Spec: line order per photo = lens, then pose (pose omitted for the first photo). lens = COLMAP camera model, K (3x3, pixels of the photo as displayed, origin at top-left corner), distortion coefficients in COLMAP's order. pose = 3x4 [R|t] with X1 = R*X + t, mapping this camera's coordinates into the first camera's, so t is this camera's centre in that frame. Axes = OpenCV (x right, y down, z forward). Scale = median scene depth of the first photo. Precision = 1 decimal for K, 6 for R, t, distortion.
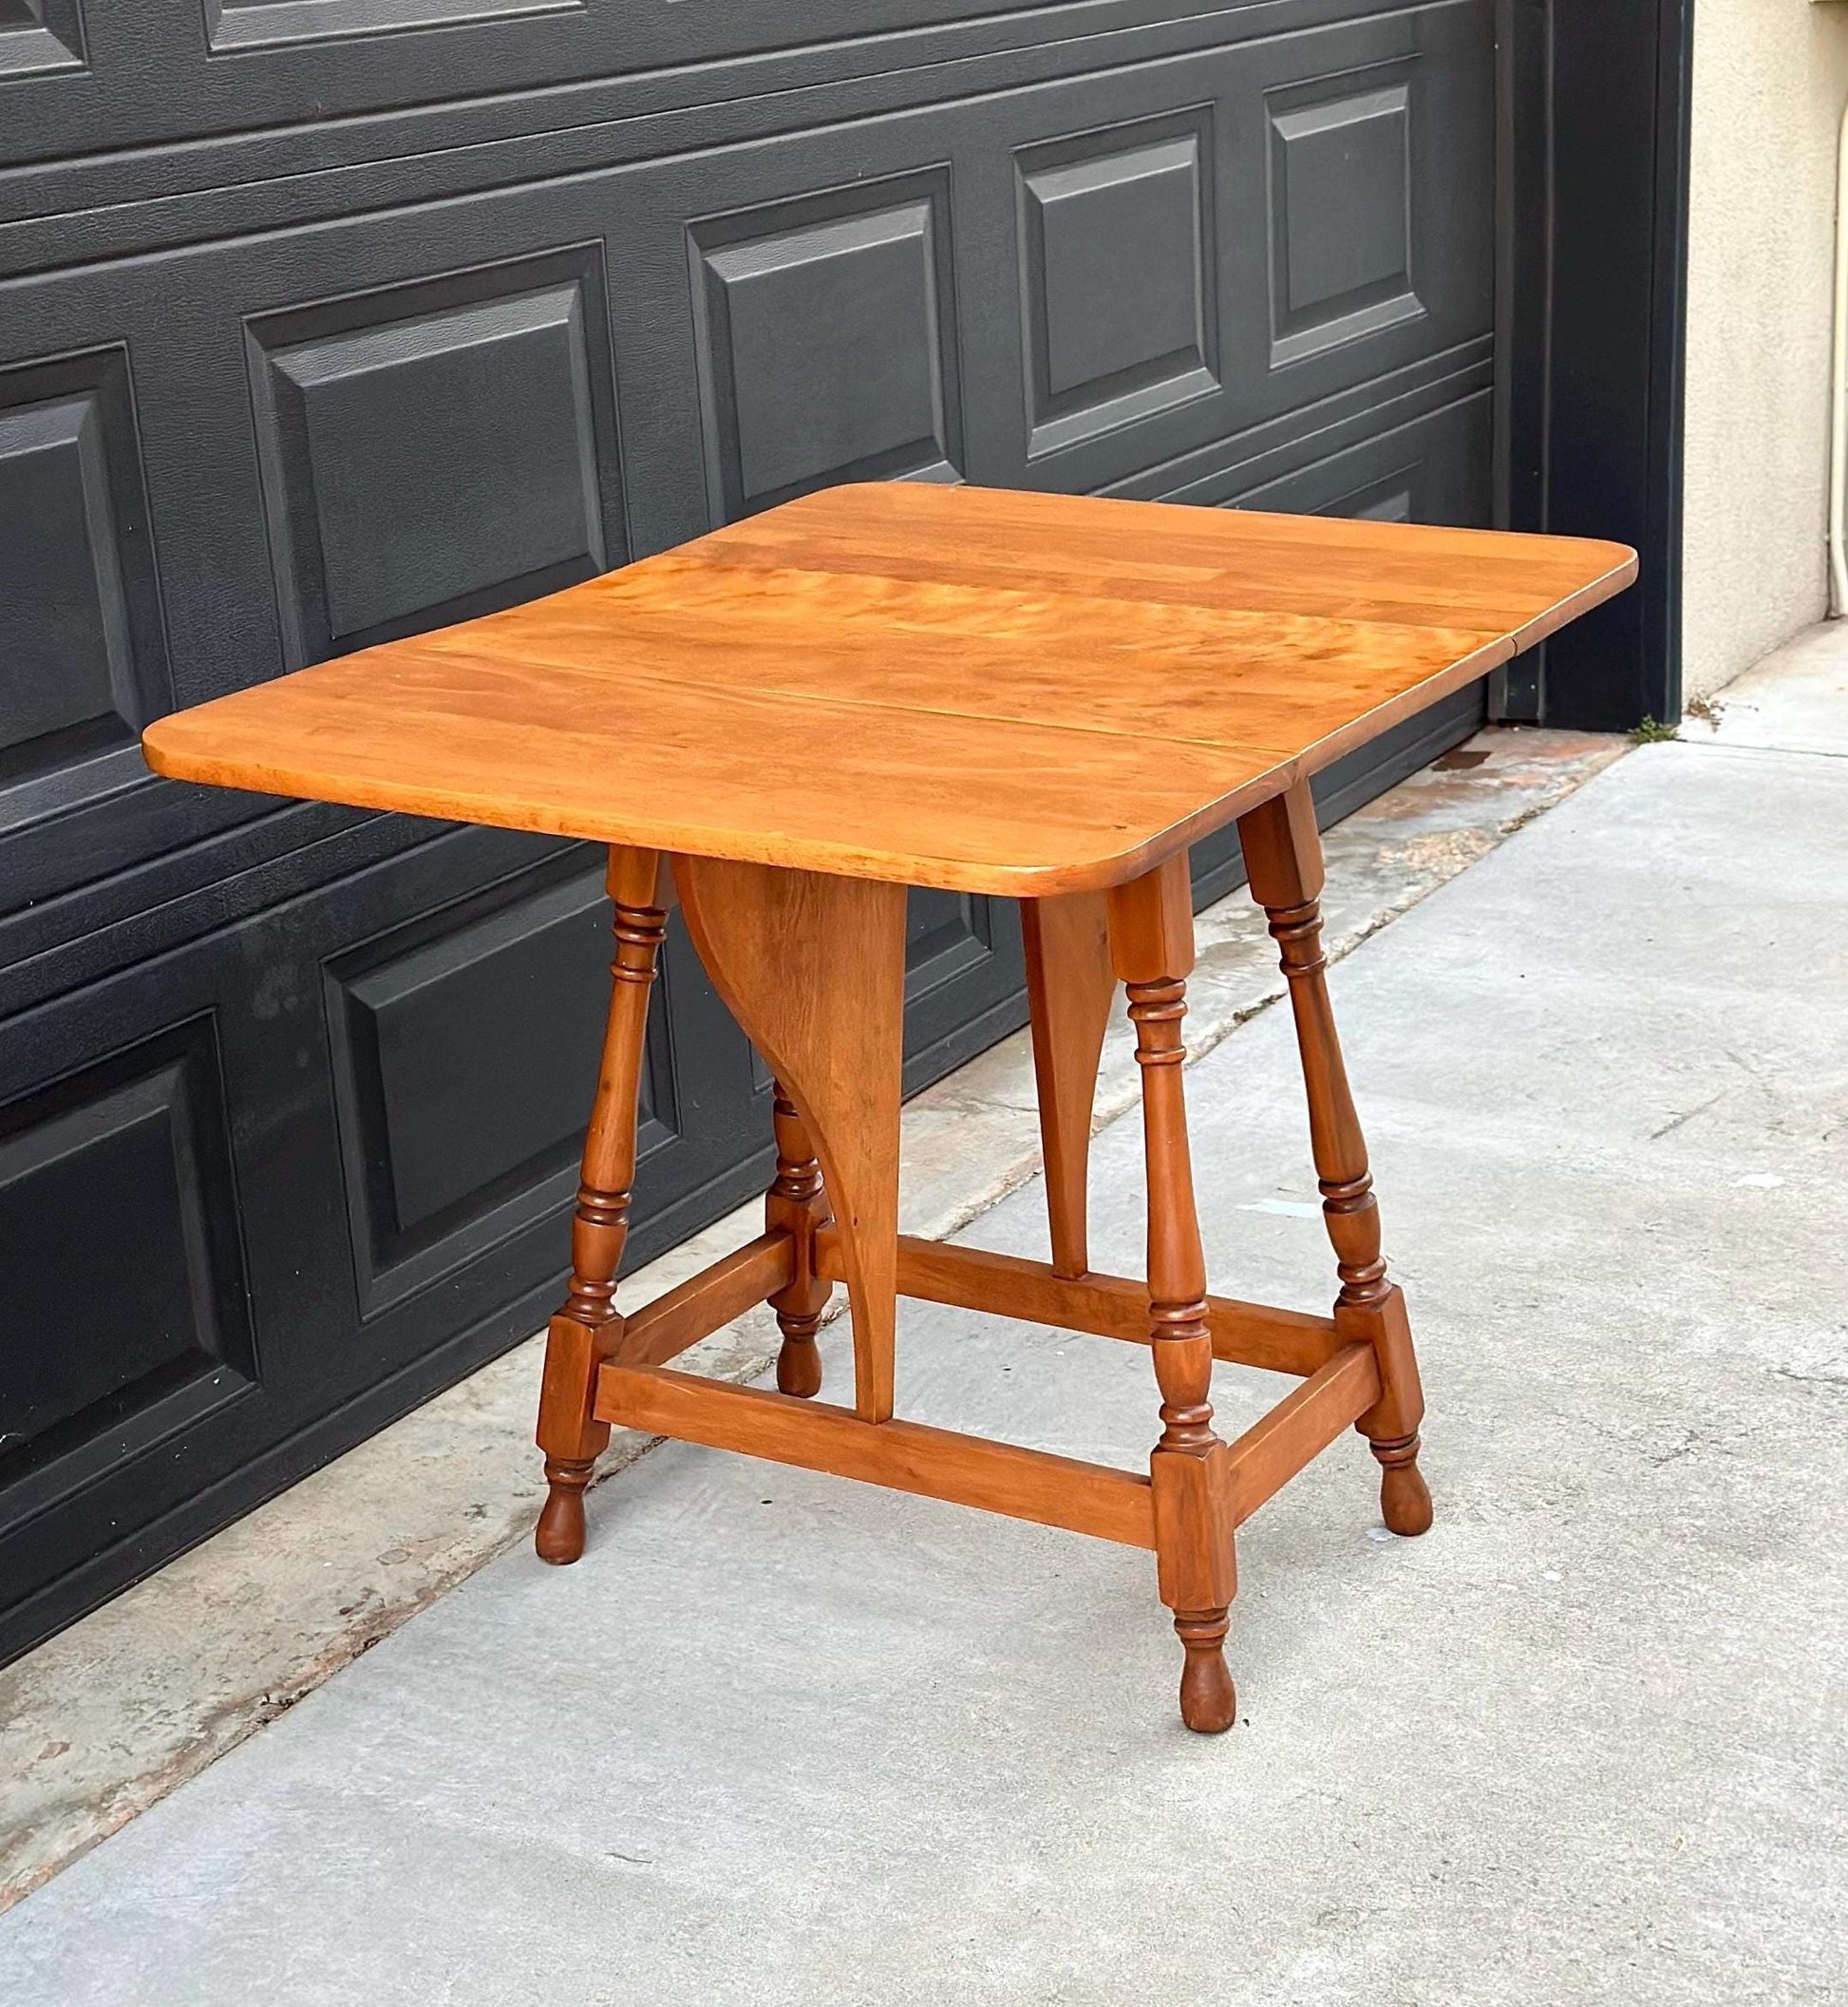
lens RADIAL K [[3612.6, 0, 935.2], [0, 3612.6, 1021.8], [0, 0, 1]] dist [0.162149, 0.000000]
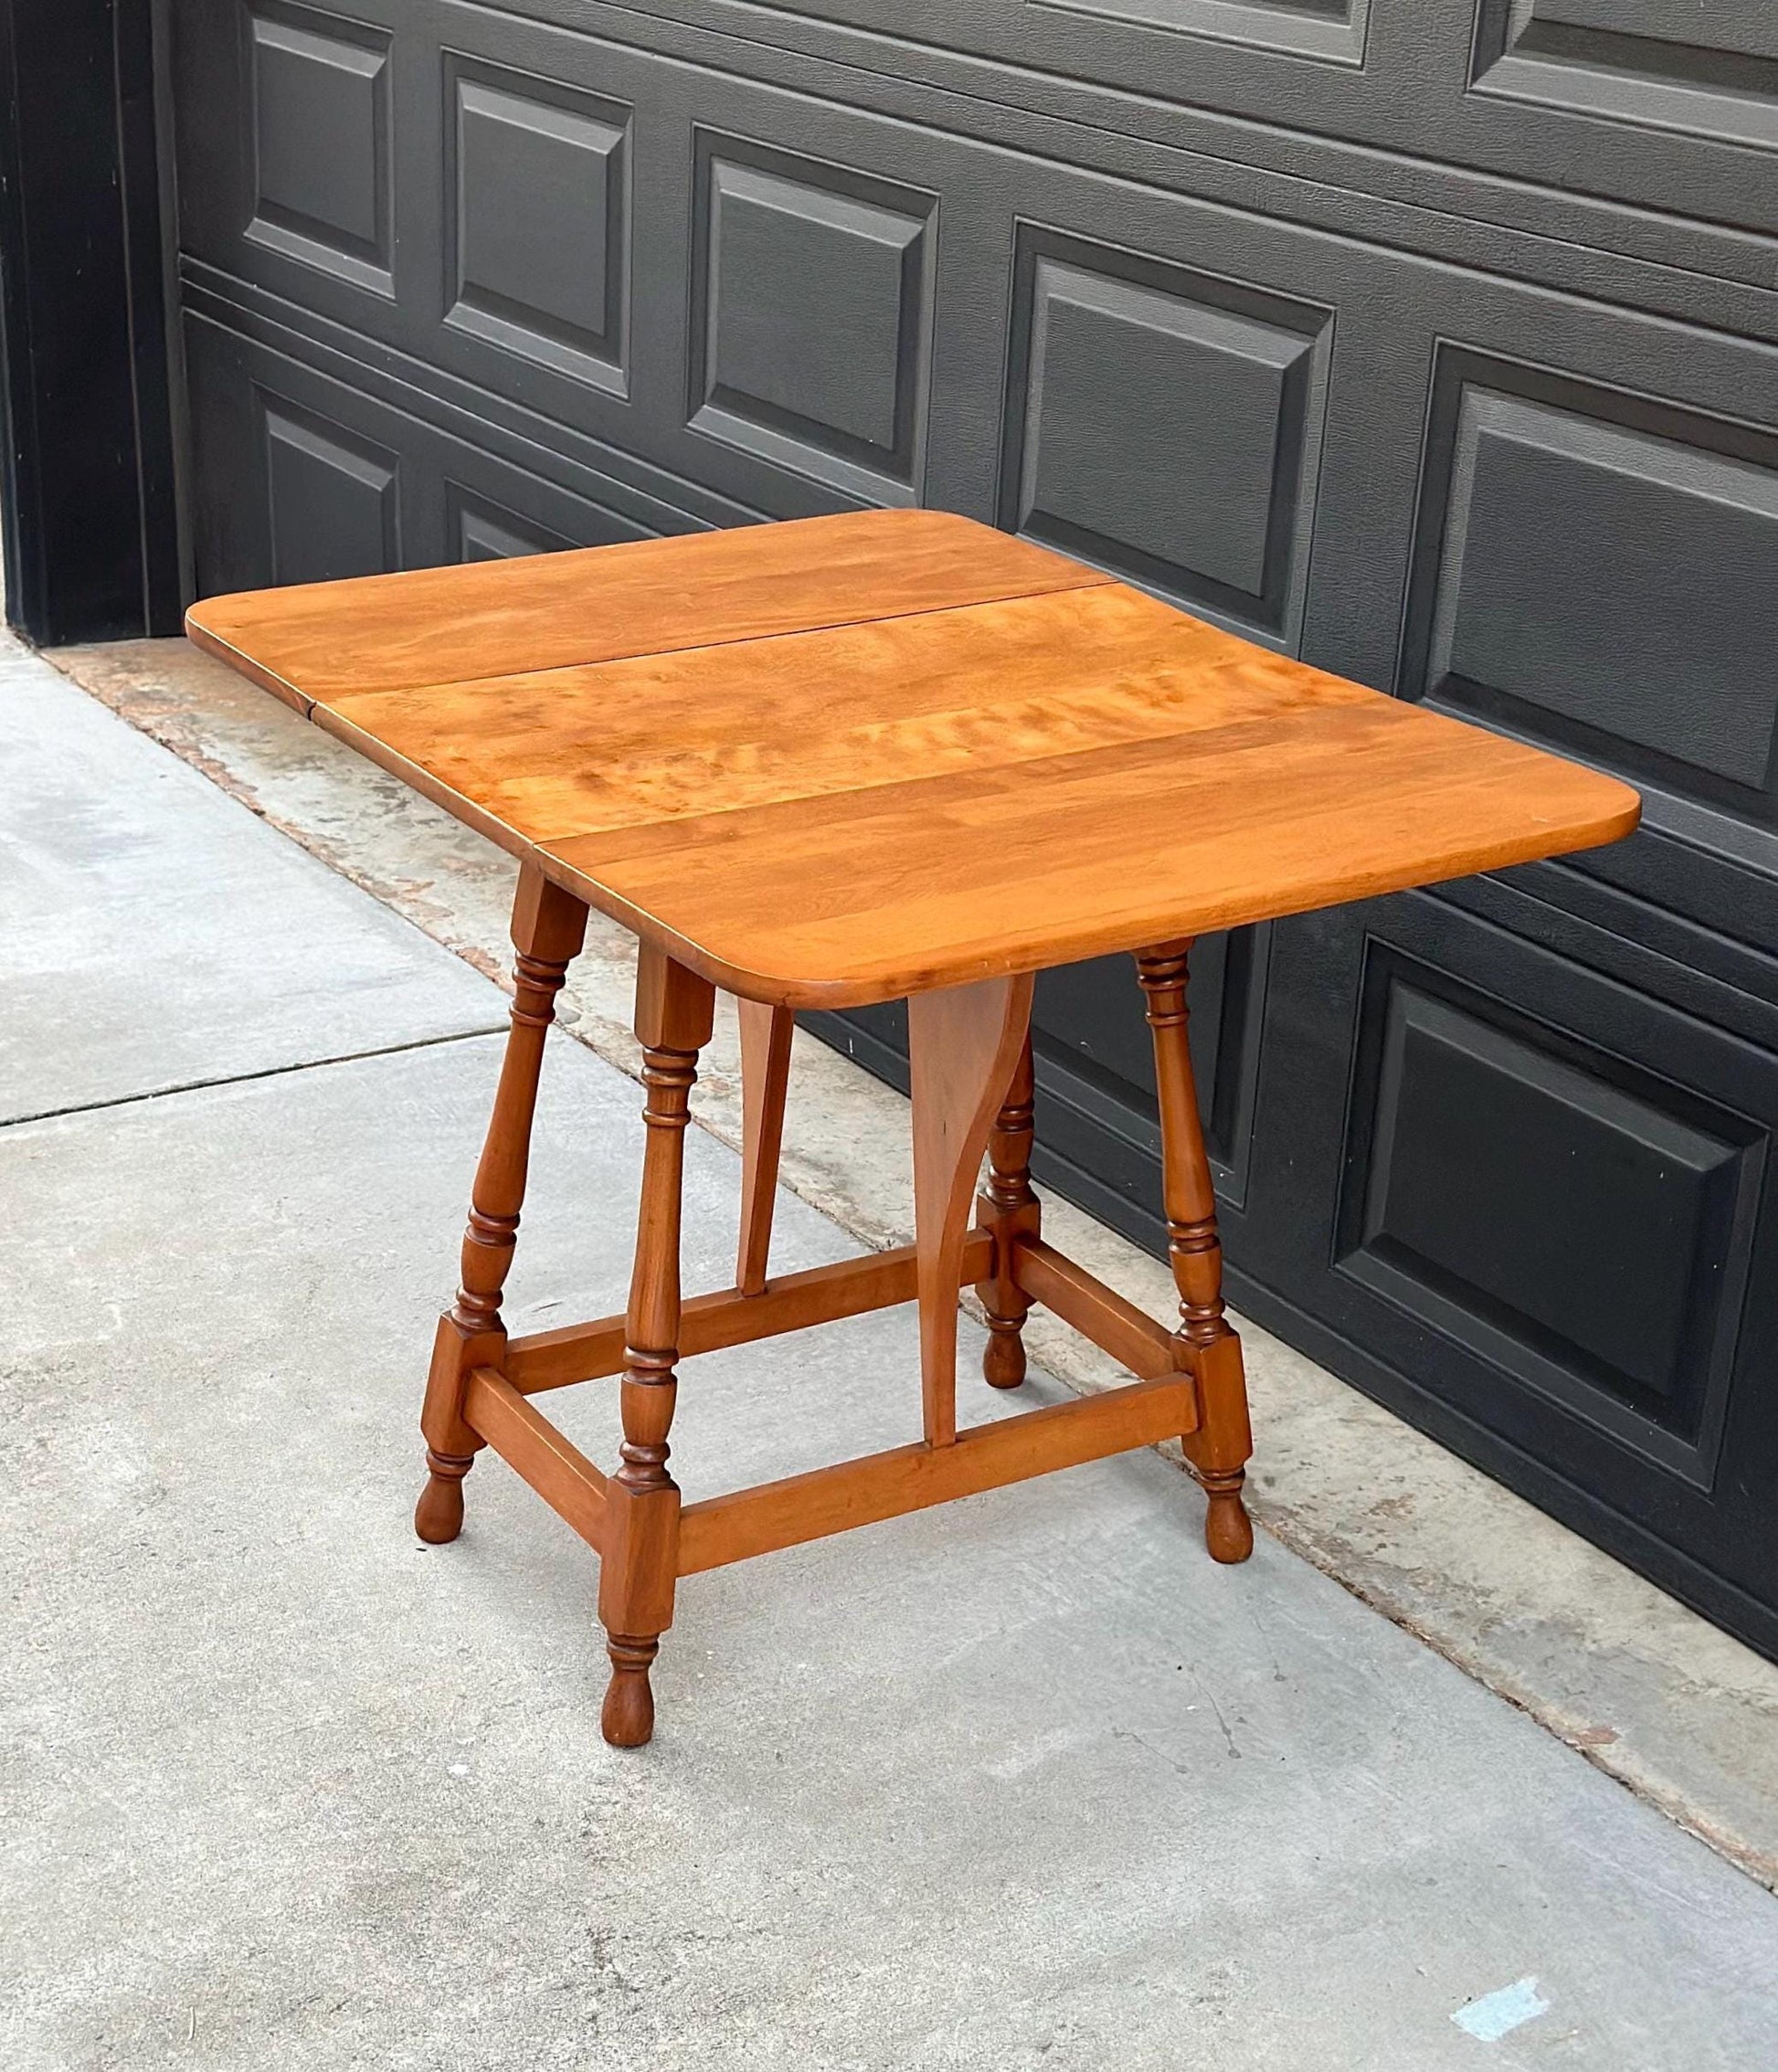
lens RADIAL K [[3605.7, 0, 859.7], [0, 3605.7, 1131.9], [0, 0, 1]] dist [0.151176, 0.000000]
pose [[-0.471065, 0.374158, -0.798814, 0.815546], [-0.303784, 0.781374, 0.545133, -0.532834], [0.828138, 0.499460, -0.254415, 1.229382]]
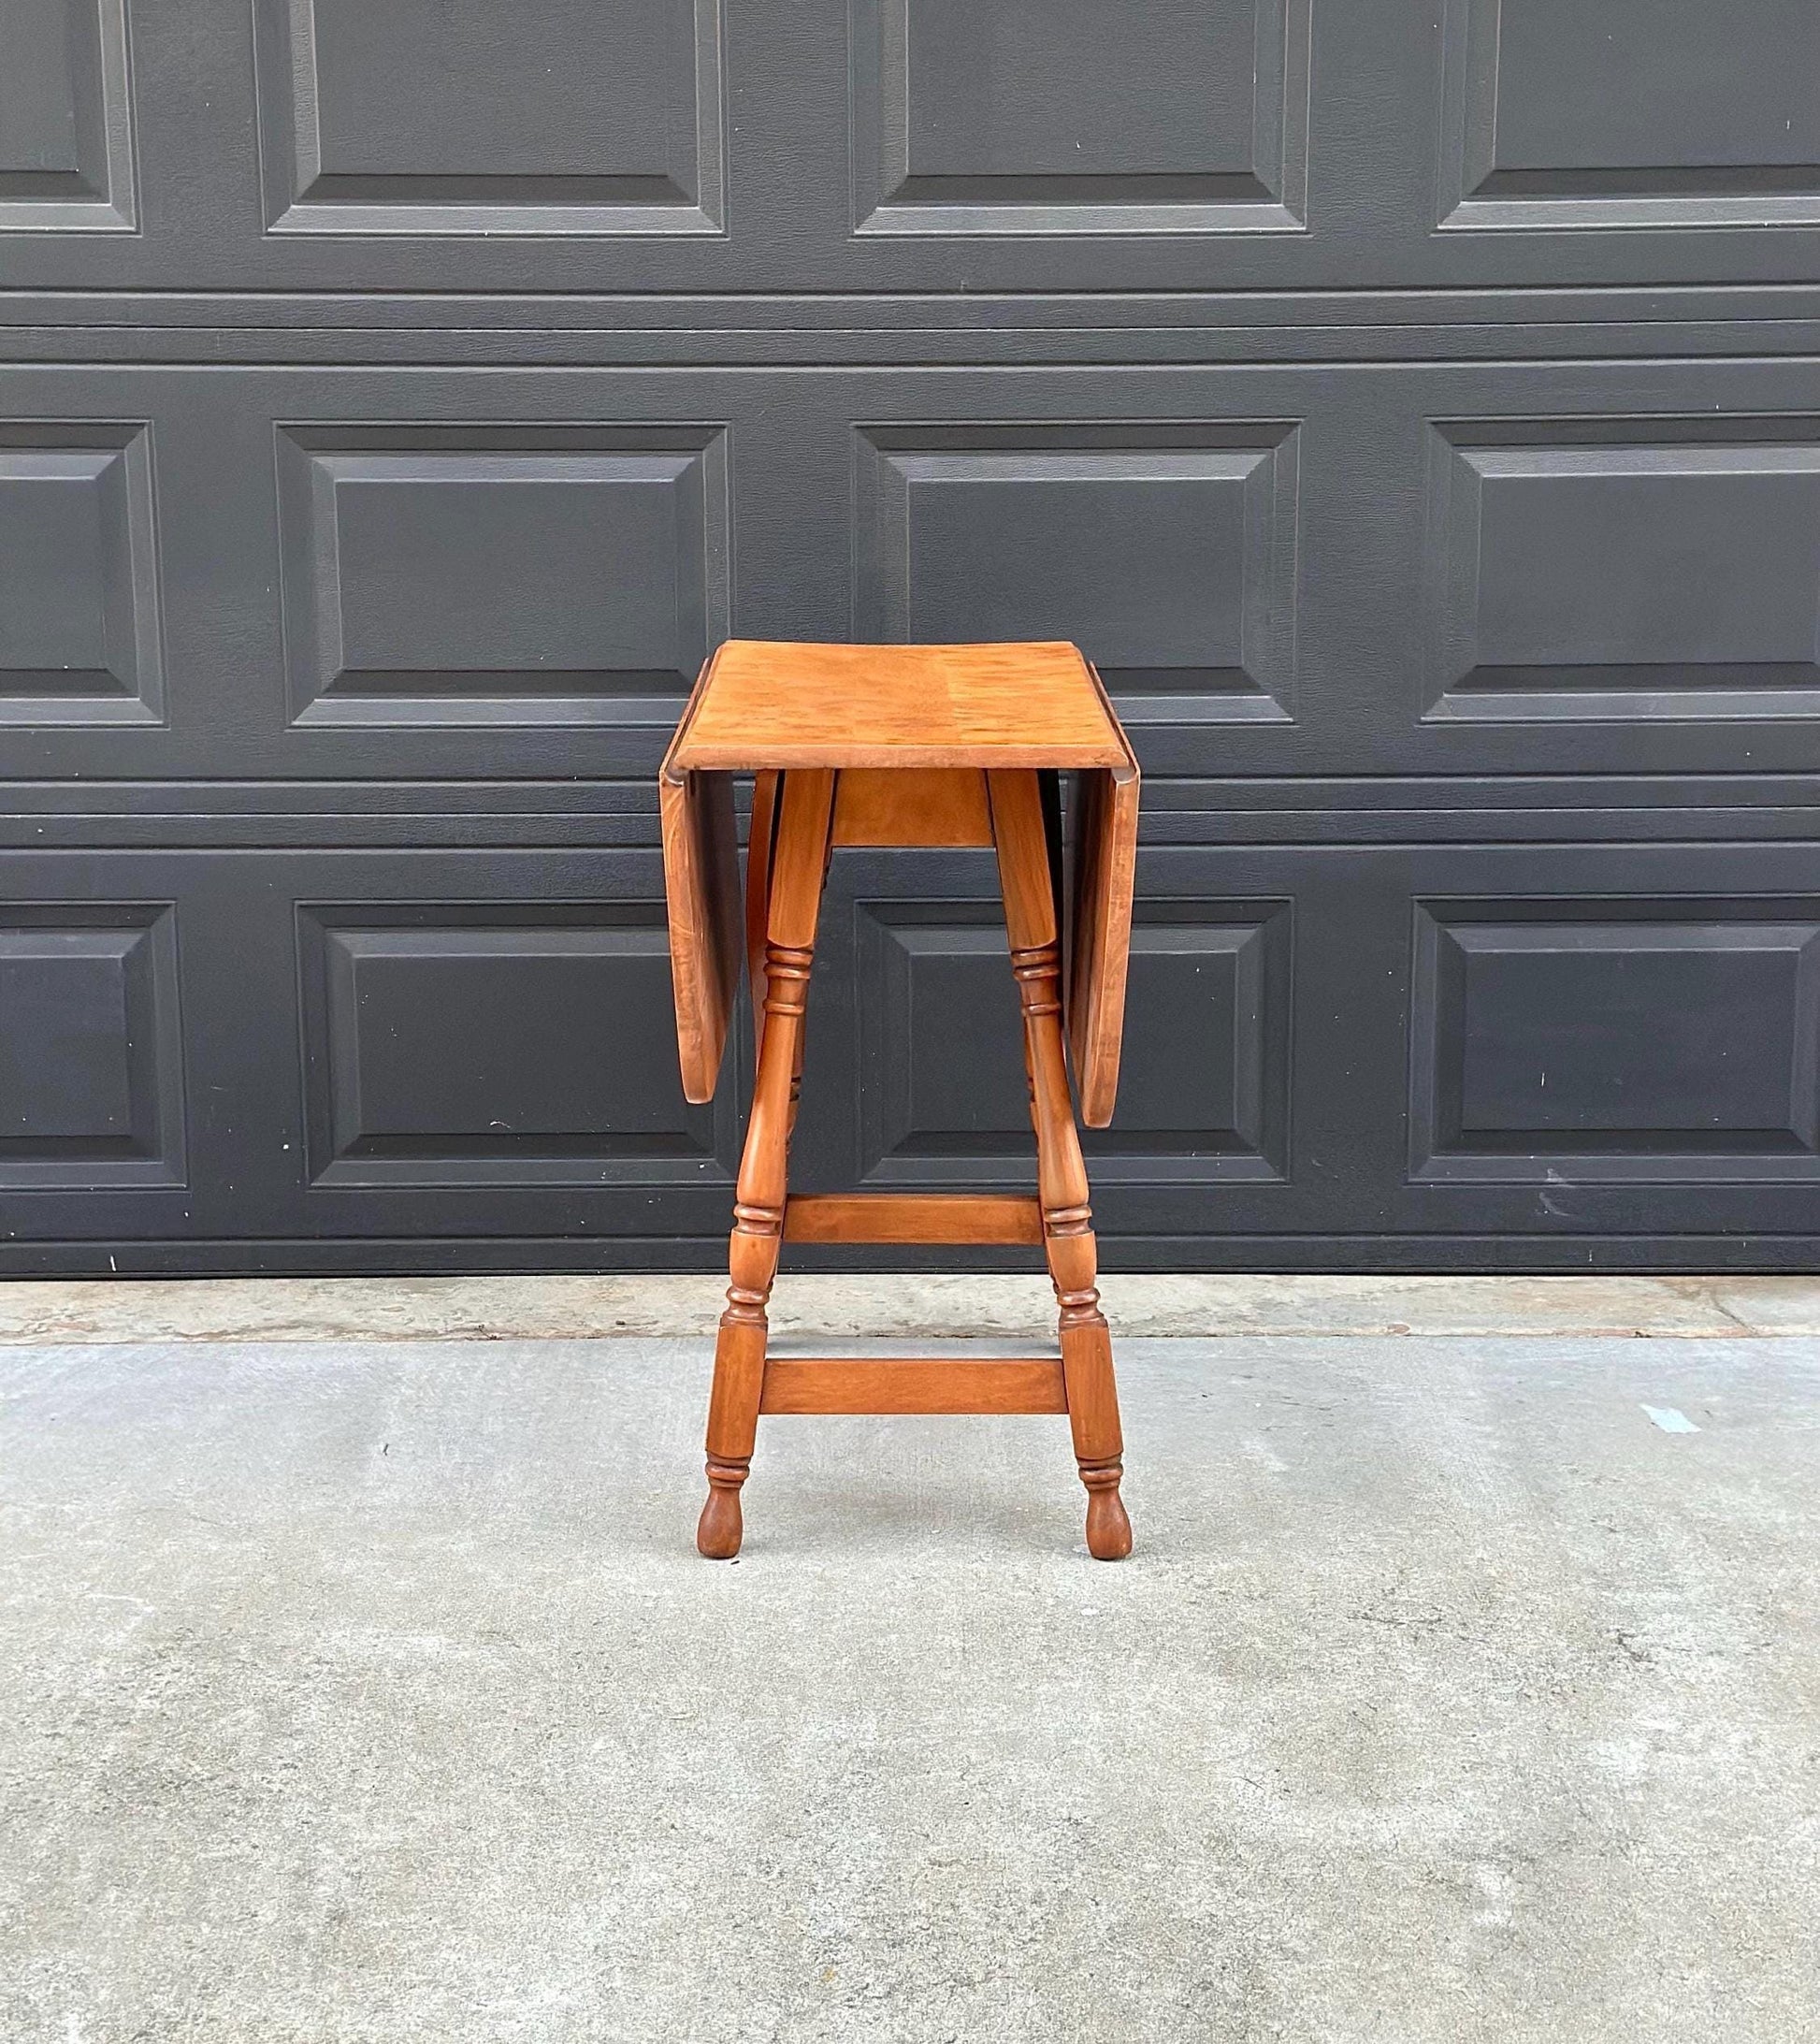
lens RADIAL K [[3426.8, 0, 907.1], [0, 3426.8, 1003.6], [0, 0, 1]] dist [0.150565, 0.000000]
pose [[0.504424, 0.217953, -0.835496, 0.954830], [-0.297873, 0.952142, 0.068544, -0.076479], [0.810450, 0.214296, 0.545205, 0.343060]]
